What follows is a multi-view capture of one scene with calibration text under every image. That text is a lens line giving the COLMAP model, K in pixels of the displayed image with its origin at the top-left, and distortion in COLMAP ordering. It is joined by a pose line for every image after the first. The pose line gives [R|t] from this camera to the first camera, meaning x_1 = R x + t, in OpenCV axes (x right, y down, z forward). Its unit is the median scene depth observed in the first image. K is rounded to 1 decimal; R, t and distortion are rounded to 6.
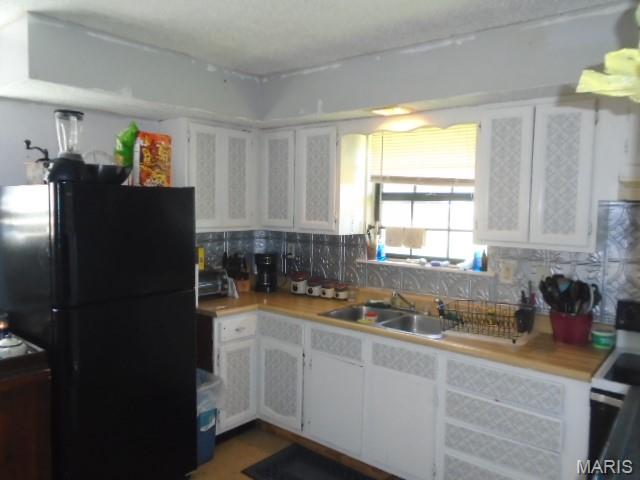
lens RADIAL K [[497.2, 0, 317.7], [0, 497.2, 238.5], [0, 0, 1]] dist [-0.001638, 0.004162]
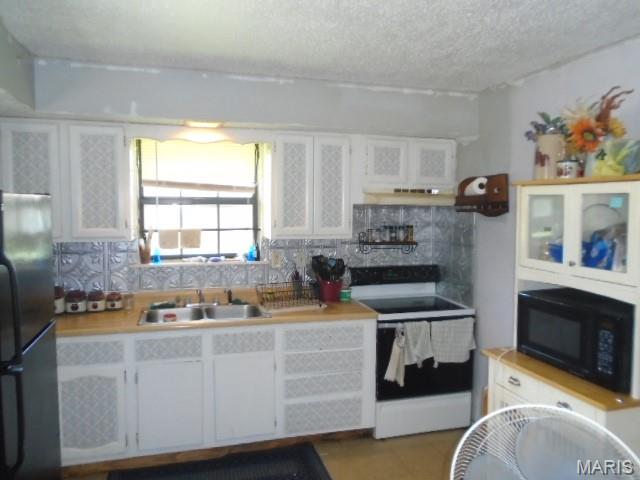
lens RADIAL K [[497.2, 0, 316.5], [0, 497.2, 239.9], [0, 0, 1]] dist [-0.001638, 0.004162]
pose [[0.560803, -0.075328, 0.824515, -0.605198], [0.063094, 0.996845, 0.048158, -0.036929], [-0.825542, 0.025015, 0.563786, 0.173524]]
